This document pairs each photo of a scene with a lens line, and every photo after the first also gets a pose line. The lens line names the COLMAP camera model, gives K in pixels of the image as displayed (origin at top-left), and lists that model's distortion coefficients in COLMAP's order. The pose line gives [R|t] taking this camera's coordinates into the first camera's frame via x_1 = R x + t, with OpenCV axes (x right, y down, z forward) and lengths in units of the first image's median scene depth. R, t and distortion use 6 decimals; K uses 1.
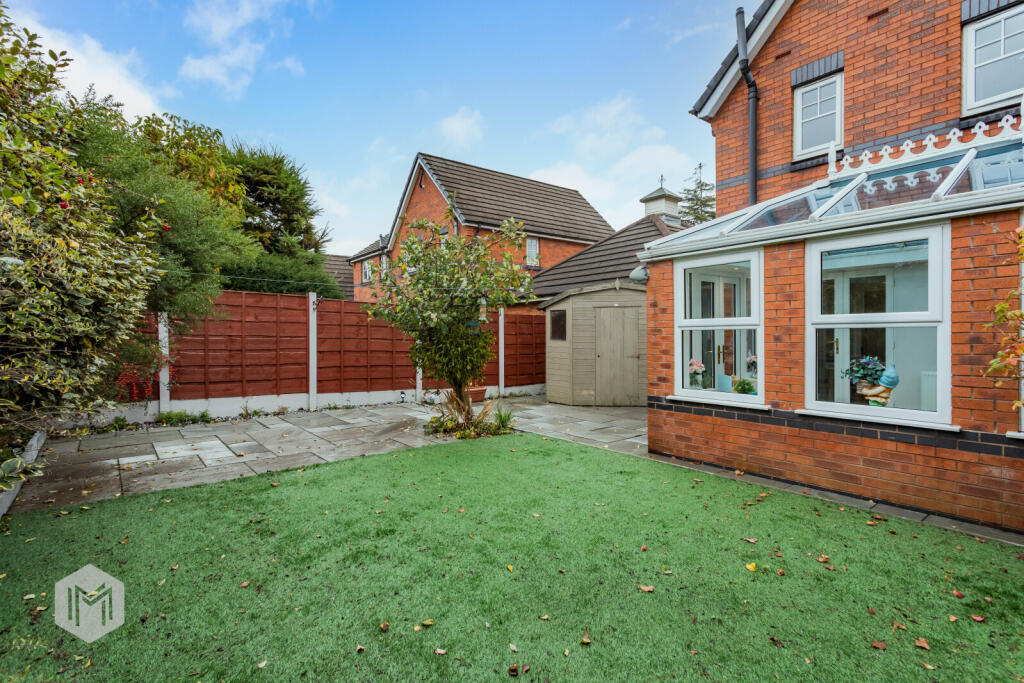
lens RADIAL K [[487.2, 0, 512.0], [0, 487.2, 341.5], [0, 0, 1]] dist [-0.003044, 0.000256]
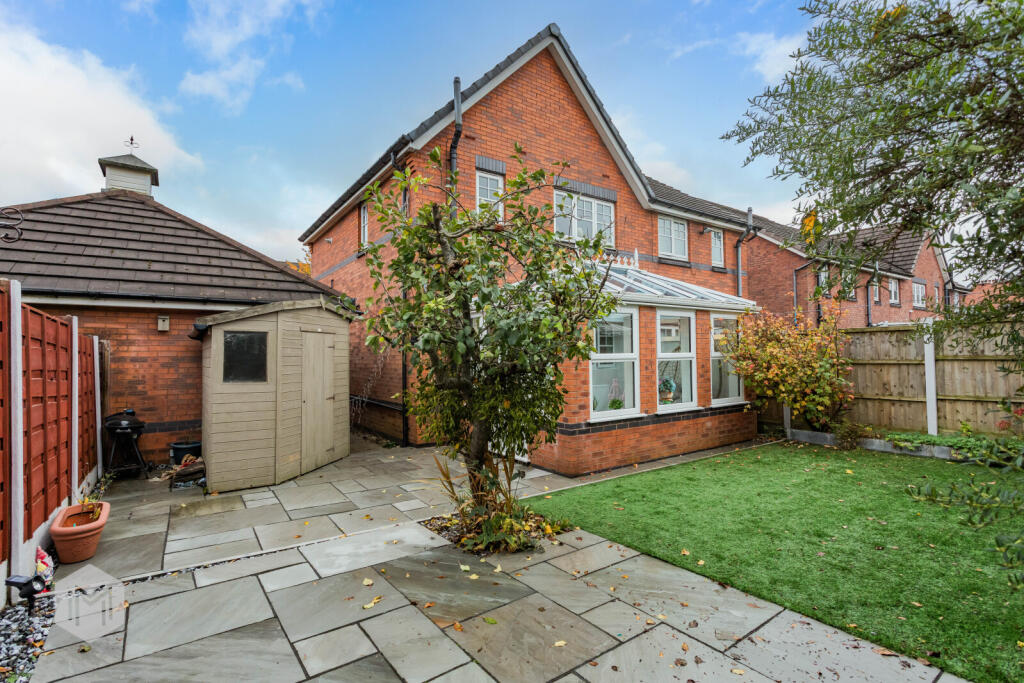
lens RADIAL K [[487.2, 0, 512.0], [0, 487.2, 341.5], [0, 0, 1]] dist [-0.003044, 0.000256]
pose [[0.049127, 0.042285, 0.997897, -0.851805], [0.030100, 0.998587, -0.043796, -0.029067], [-0.998339, 0.032188, 0.047785, 1.147748]]
